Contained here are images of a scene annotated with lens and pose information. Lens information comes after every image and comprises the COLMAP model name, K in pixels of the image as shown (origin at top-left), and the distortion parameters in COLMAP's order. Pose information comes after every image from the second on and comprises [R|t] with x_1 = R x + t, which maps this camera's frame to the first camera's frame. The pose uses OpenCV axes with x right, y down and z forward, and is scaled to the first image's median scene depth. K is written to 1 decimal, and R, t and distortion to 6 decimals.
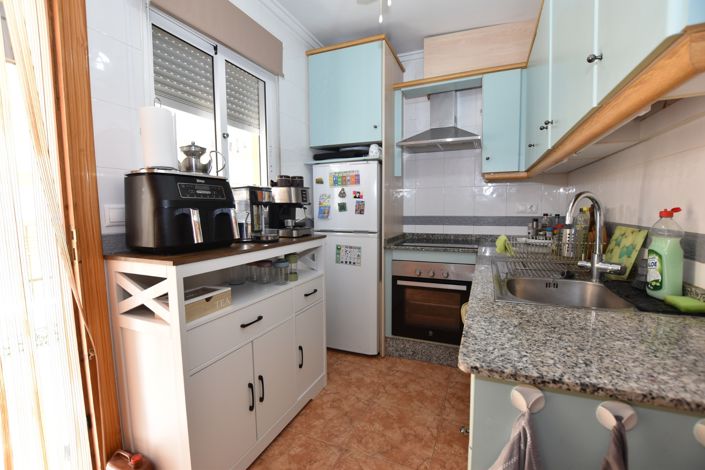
lens RADIAL K [[307.6, 0, 352.5], [0, 307.6, 235.0], [0, 0, 1]] dist [-0.027449, 0.000004]
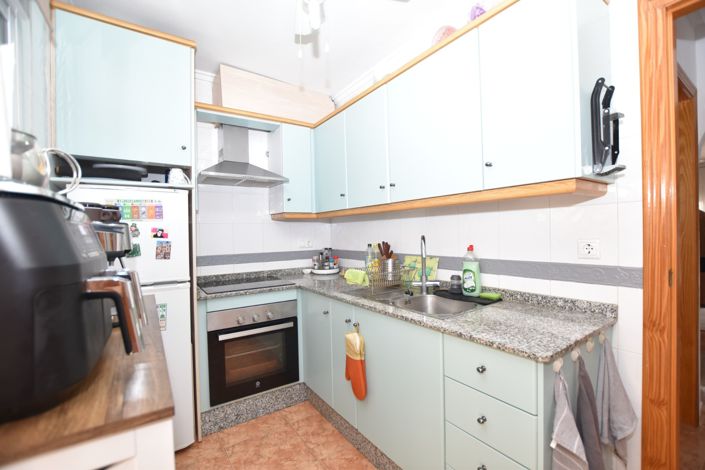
lens RADIAL K [[311.0, 0, 352.5], [0, 311.0, 235.0], [0, 0, 1]] dist [-0.029574, 0.000106]
pose [[0.536709, -0.007335, 0.843736, -0.446740], [0.089973, 0.994758, -0.048585, -0.062121], [-0.838957, 0.101990, 0.534555, 0.283889]]
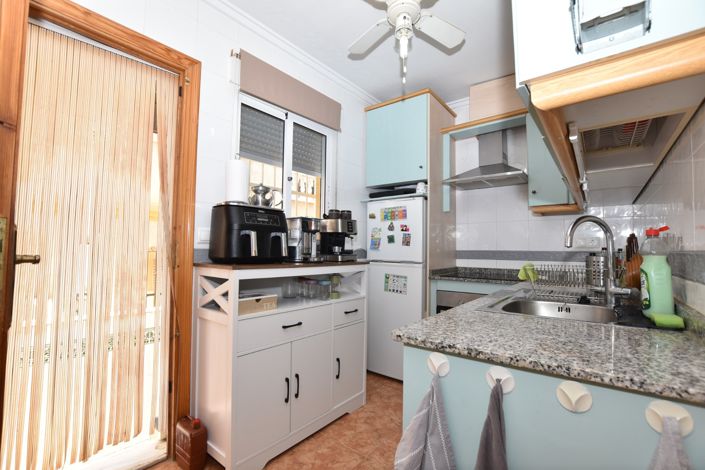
lens RADIAL K [[307.6, 0, 352.5], [0, 307.6, 235.0], [0, 0, 1]] dist [-0.027449, 0.000004]
pose [[0.963517, 0.008677, -0.267505, 0.165100], [-0.044719, 0.990644, -0.128939, 0.054401], [0.263883, 0.136198, 0.954890, -0.111045]]
